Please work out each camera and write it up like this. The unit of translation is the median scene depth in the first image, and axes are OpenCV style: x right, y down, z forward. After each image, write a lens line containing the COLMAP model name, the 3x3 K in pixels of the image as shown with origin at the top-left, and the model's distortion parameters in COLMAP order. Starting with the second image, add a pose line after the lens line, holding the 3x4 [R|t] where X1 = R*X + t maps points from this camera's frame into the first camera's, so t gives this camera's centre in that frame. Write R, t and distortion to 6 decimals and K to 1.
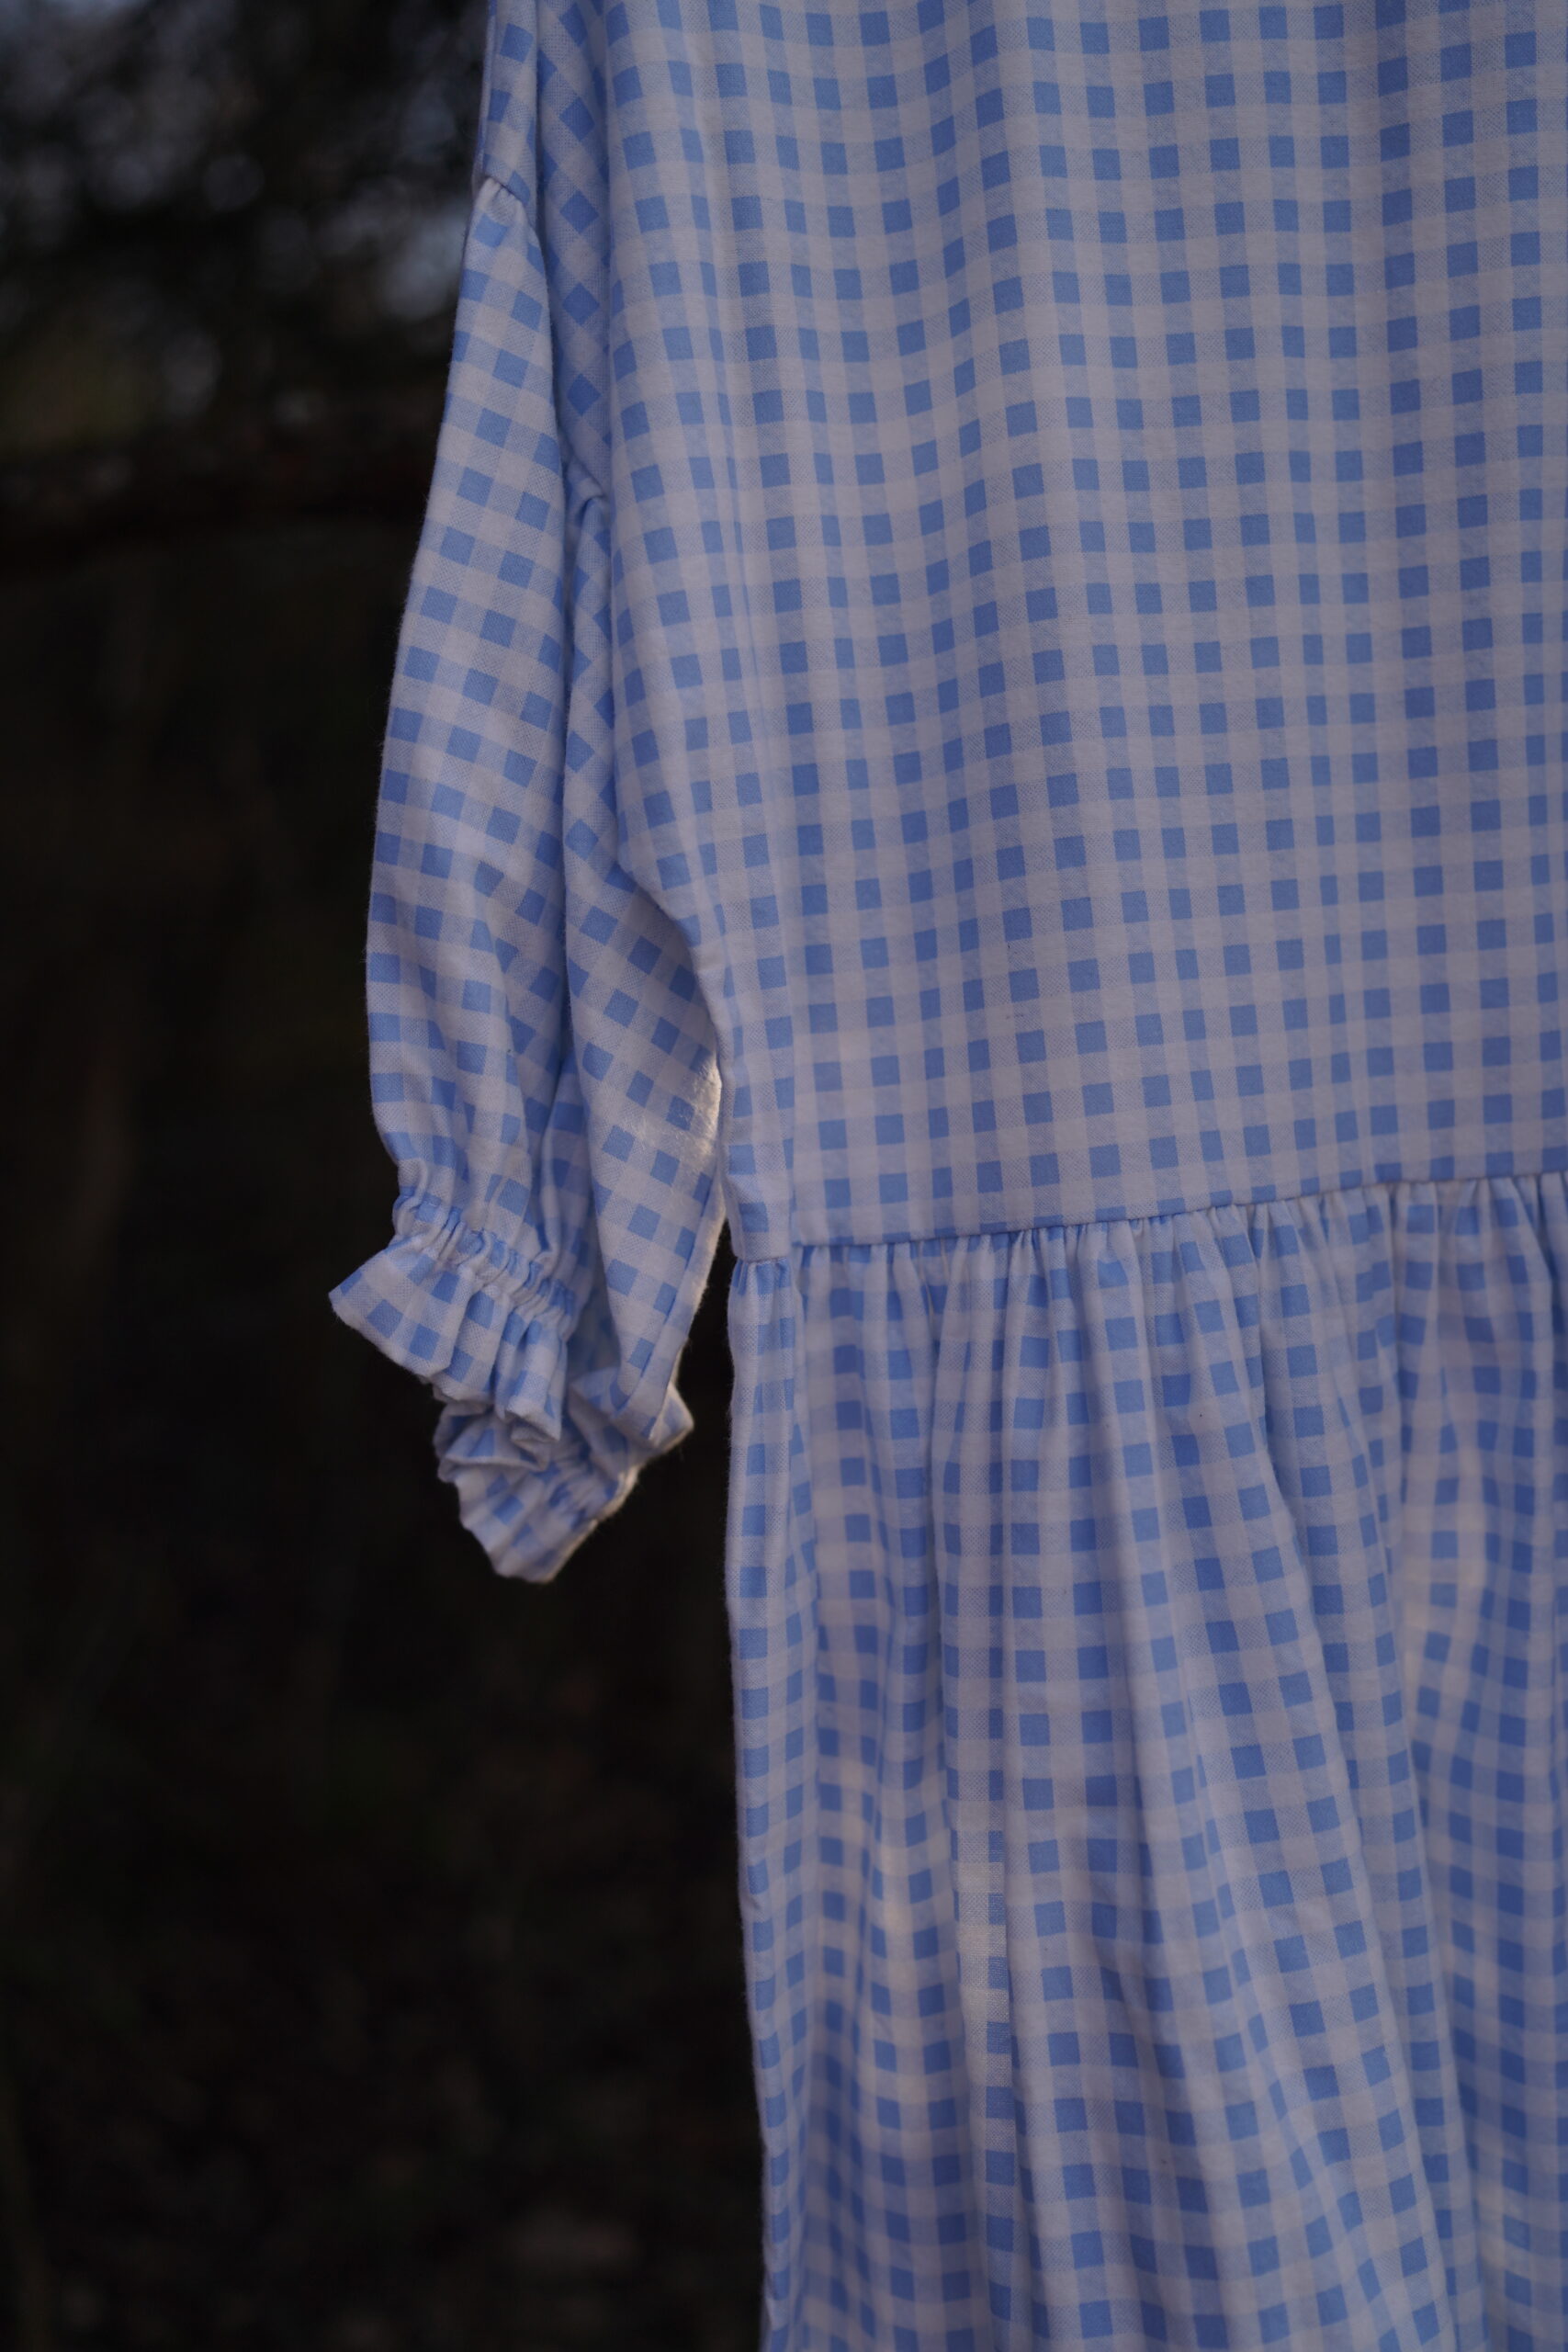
lens RADIAL K [[2271.7, 0, 784.0], [0, 2271.7, 1176.0], [0, 0, 1]] dist [-0.002097, 0.092531]
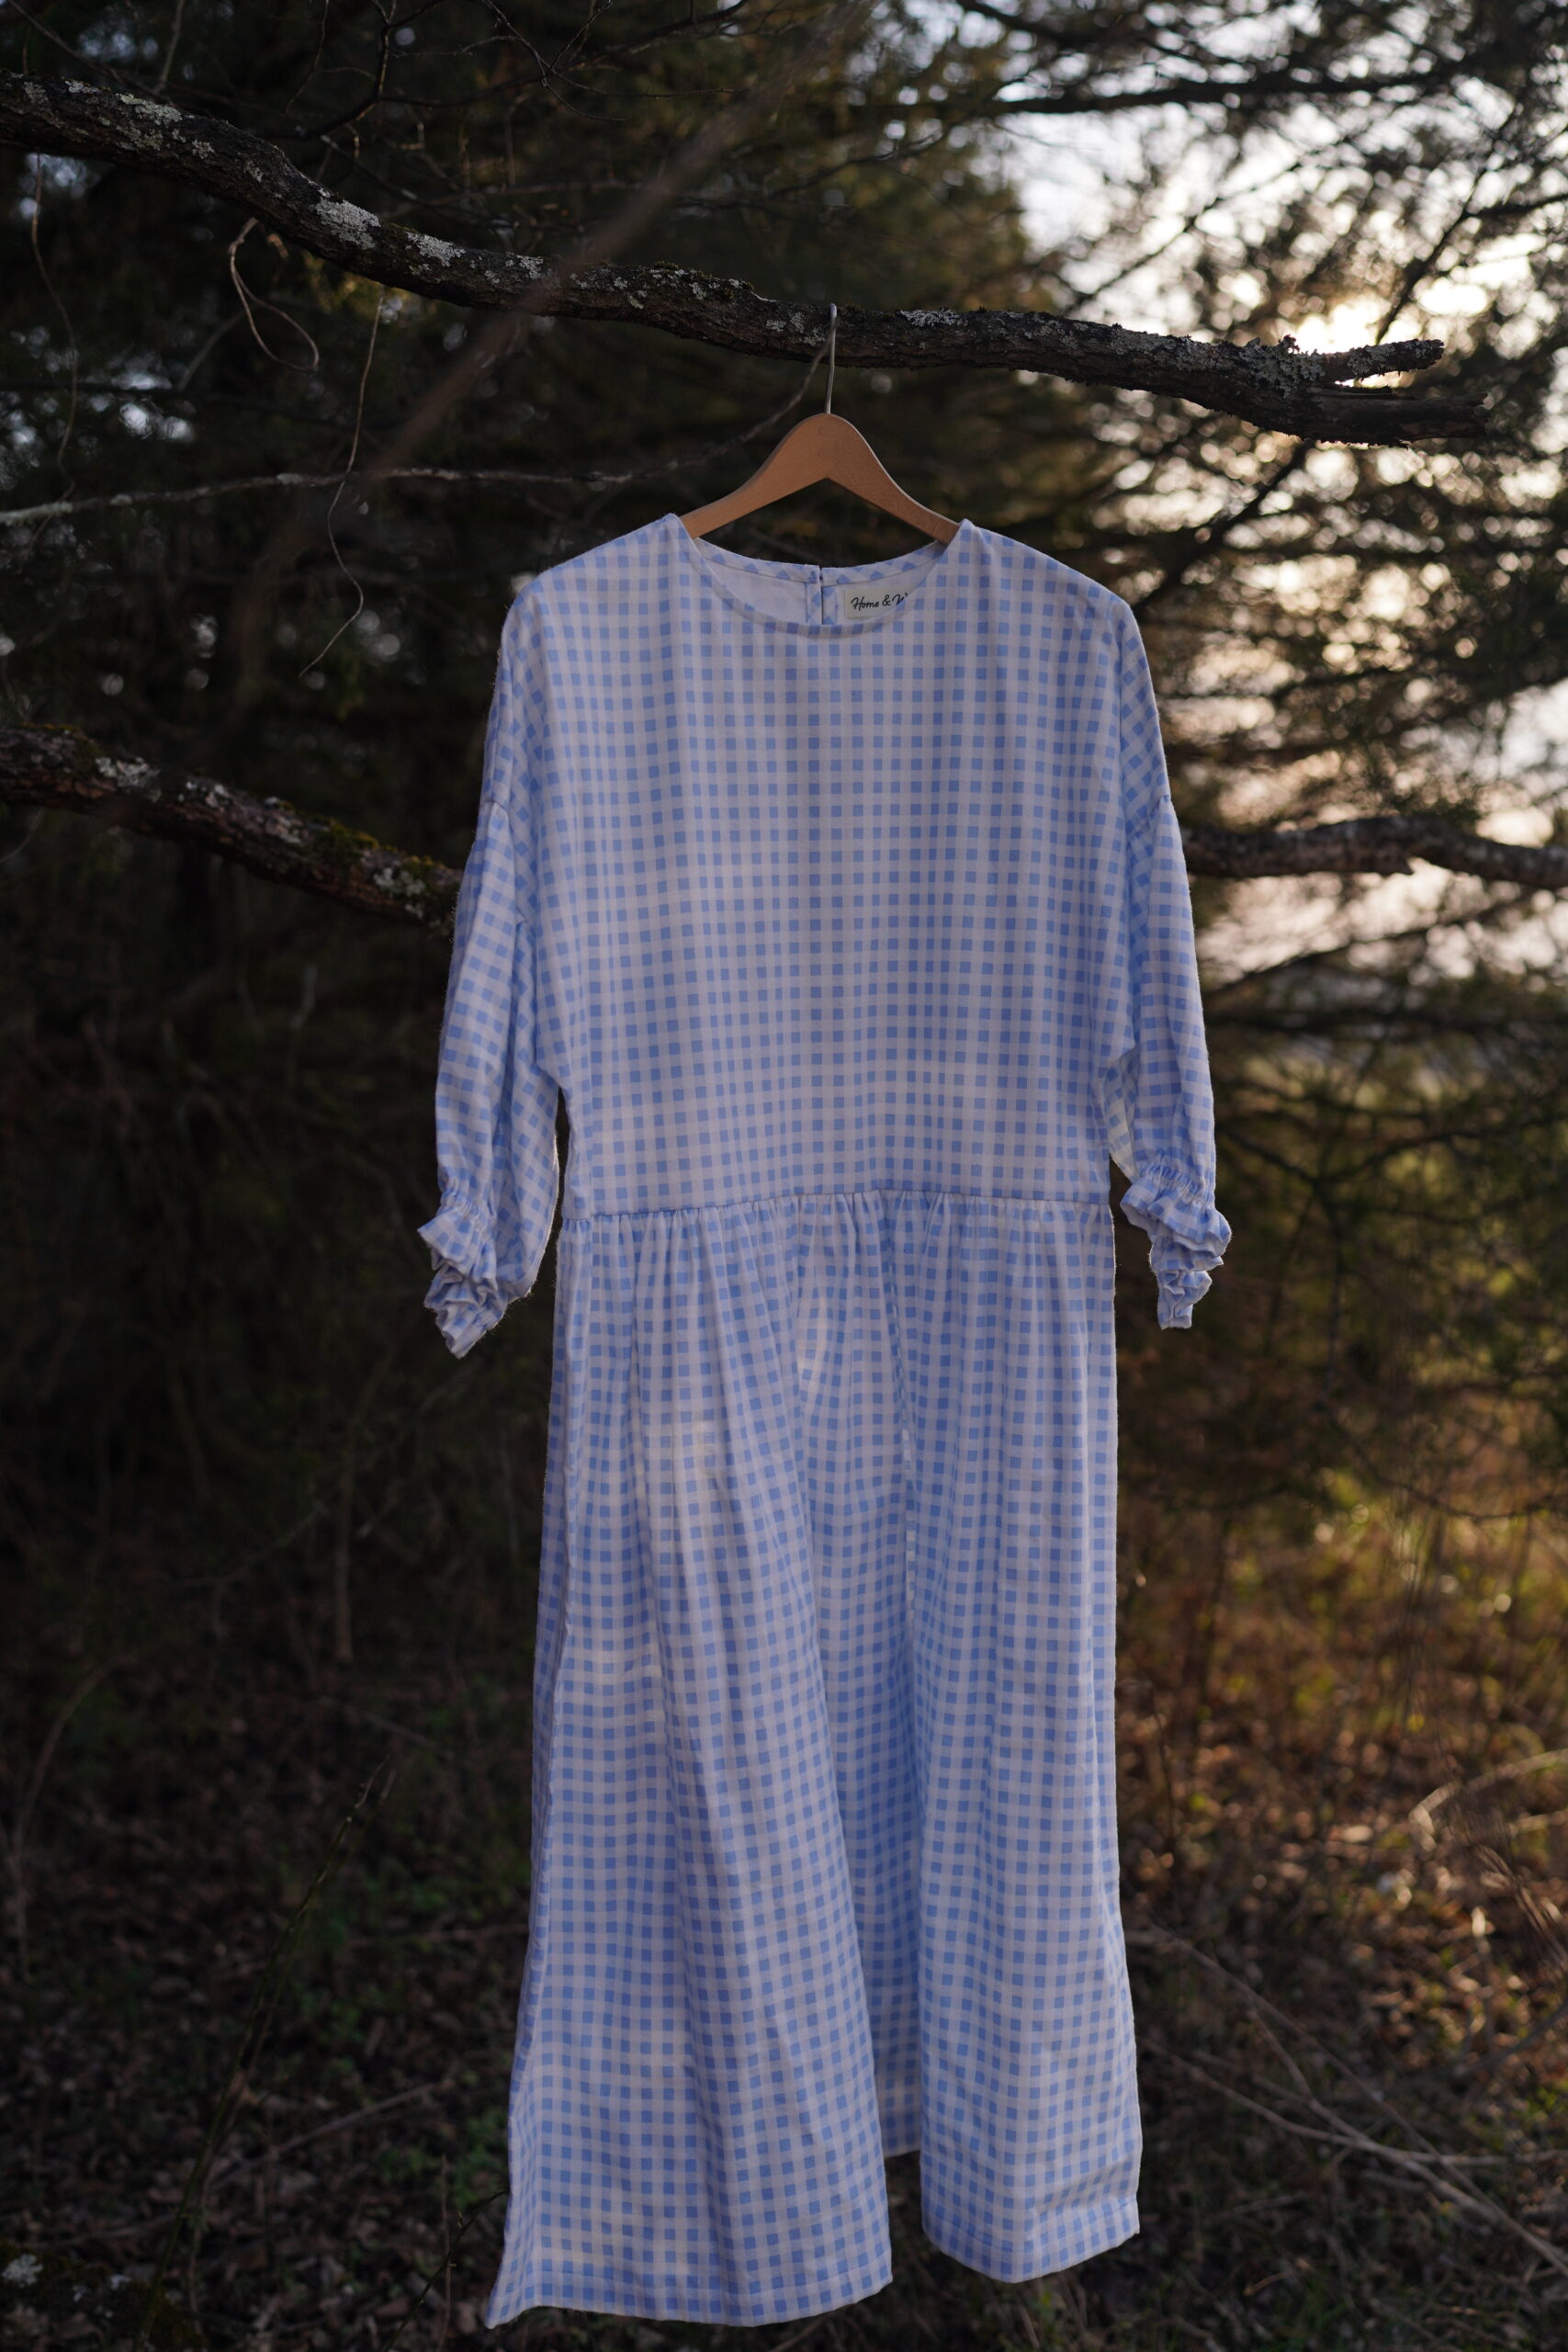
lens RADIAL K [[2271.7, 0, 784.0], [0, 2271.7, 1176.0], [0, 0, 1]] dist [-0.002097, 0.092531]
pose [[0.922093, 0.024109, 0.386216, -0.802835], [-0.023779, 0.999701, -0.005632, -0.003390], [-0.386236, -0.003991, 0.922391, -1.485972]]
